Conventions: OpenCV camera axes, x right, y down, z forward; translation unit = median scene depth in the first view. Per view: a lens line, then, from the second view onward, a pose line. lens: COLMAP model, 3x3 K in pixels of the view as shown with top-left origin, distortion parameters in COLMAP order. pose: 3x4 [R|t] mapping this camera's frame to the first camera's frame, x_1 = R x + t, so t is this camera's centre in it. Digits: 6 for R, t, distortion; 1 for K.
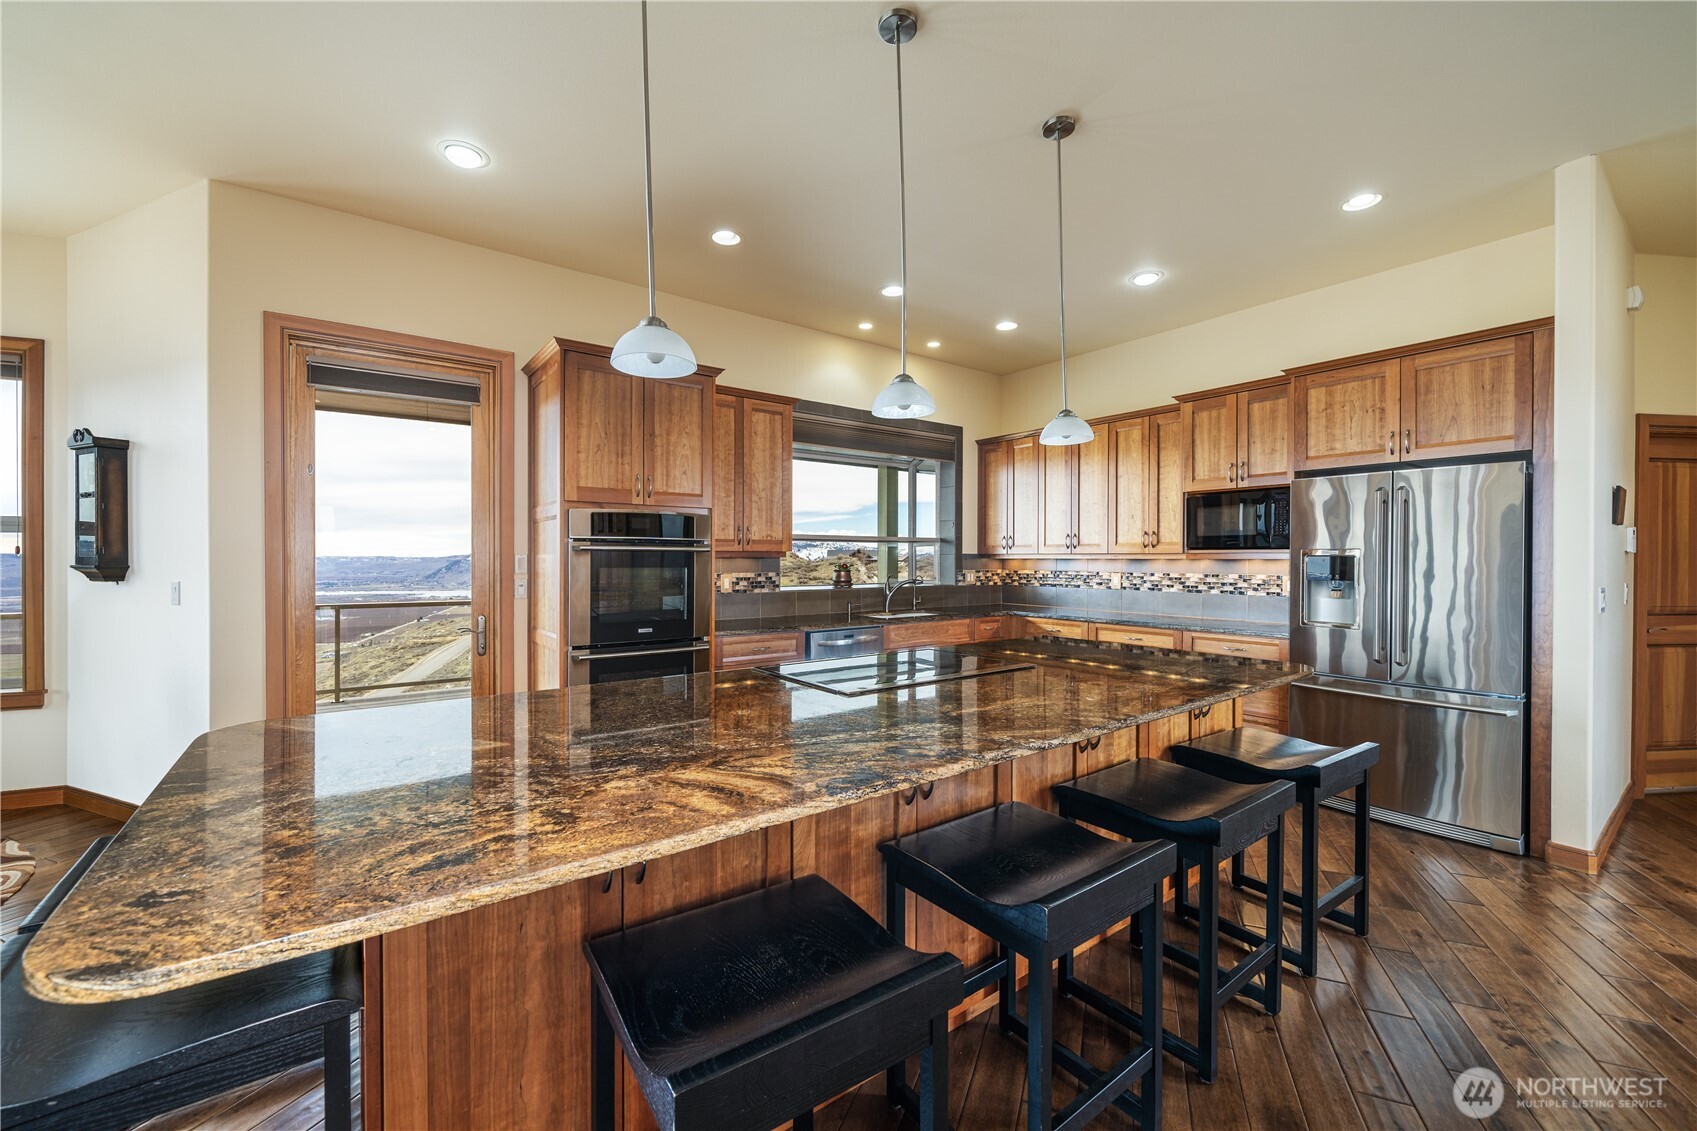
lens RADIAL K [[669.7, 0, 848.5], [0, 669.7, 565.5], [0, 0, 1]] dist [0.001467, 0.000209]
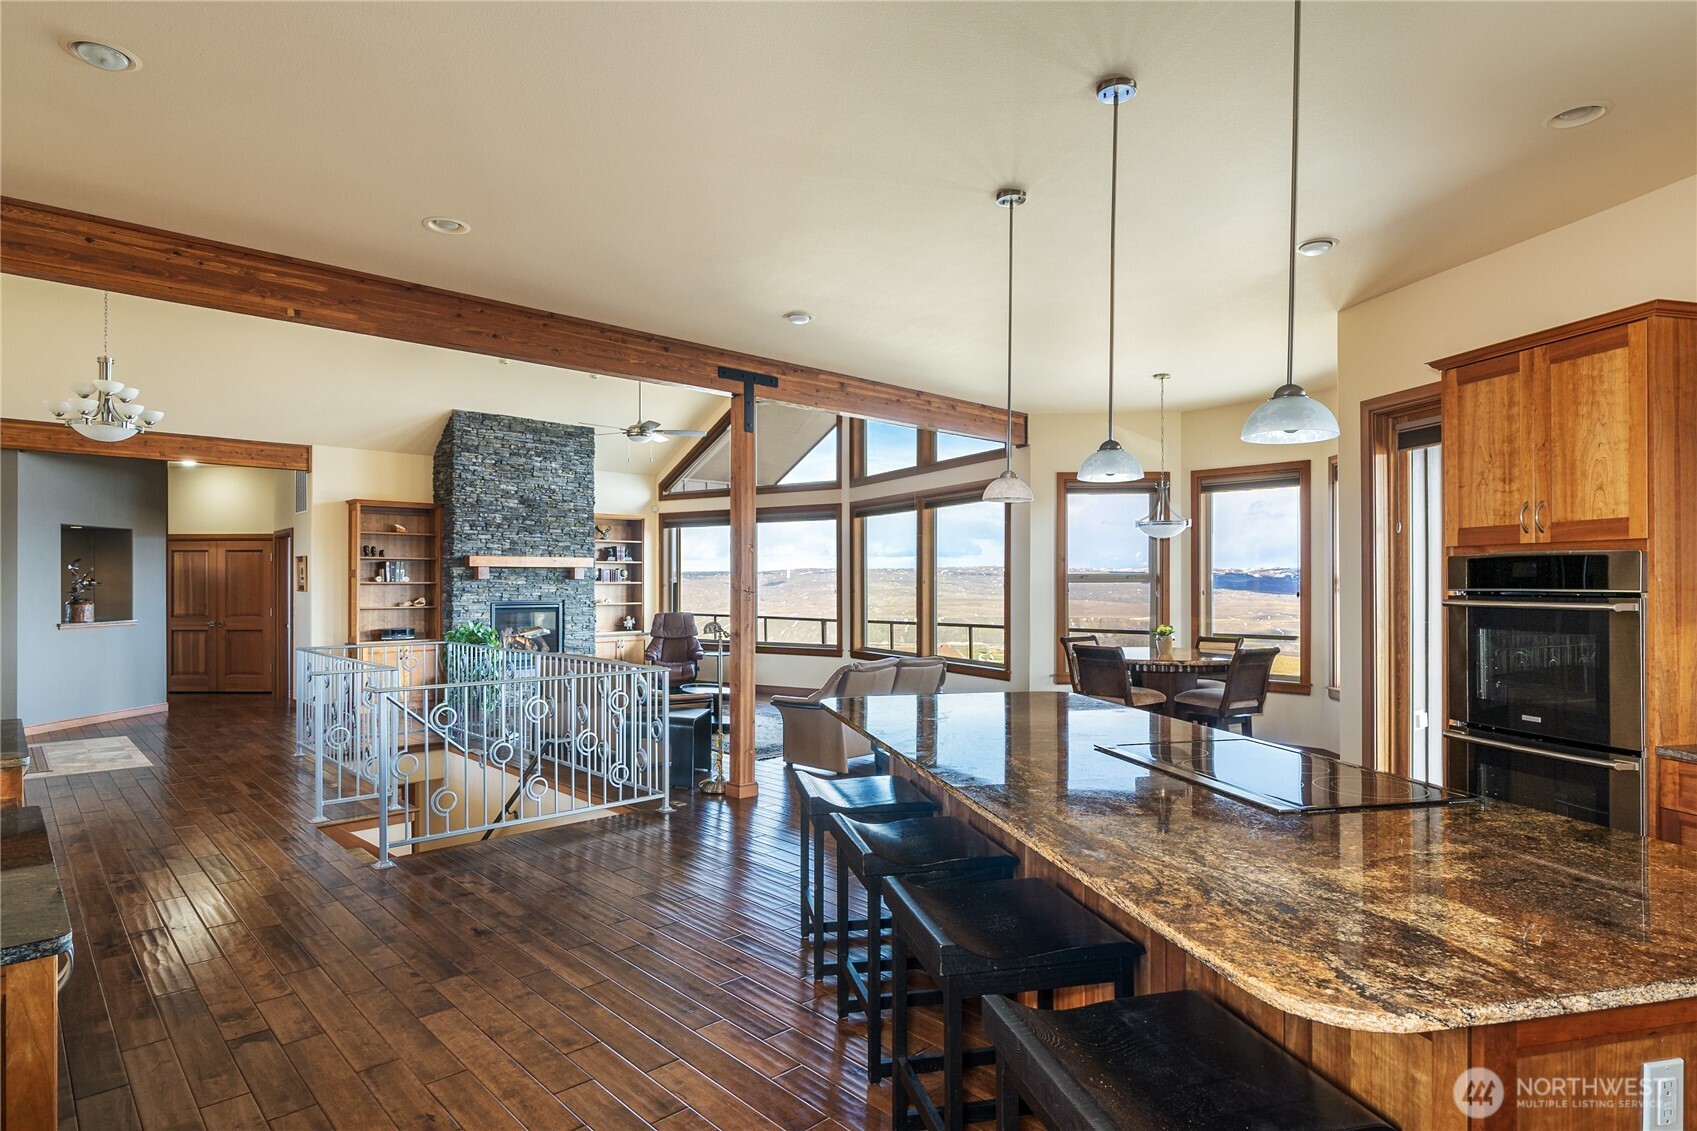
lens RADIAL K [[902.2, 0, 848.5], [0, 902.2, 565.5], [0, 0, 1]] dist [-0.001496, -0.000098]
pose [[-0.405826, -0.021803, -0.913690, 0.661422], [-0.011843, 0.999757, -0.018597, -0.030500], [0.913874, 0.003274, -0.405986, 0.547301]]
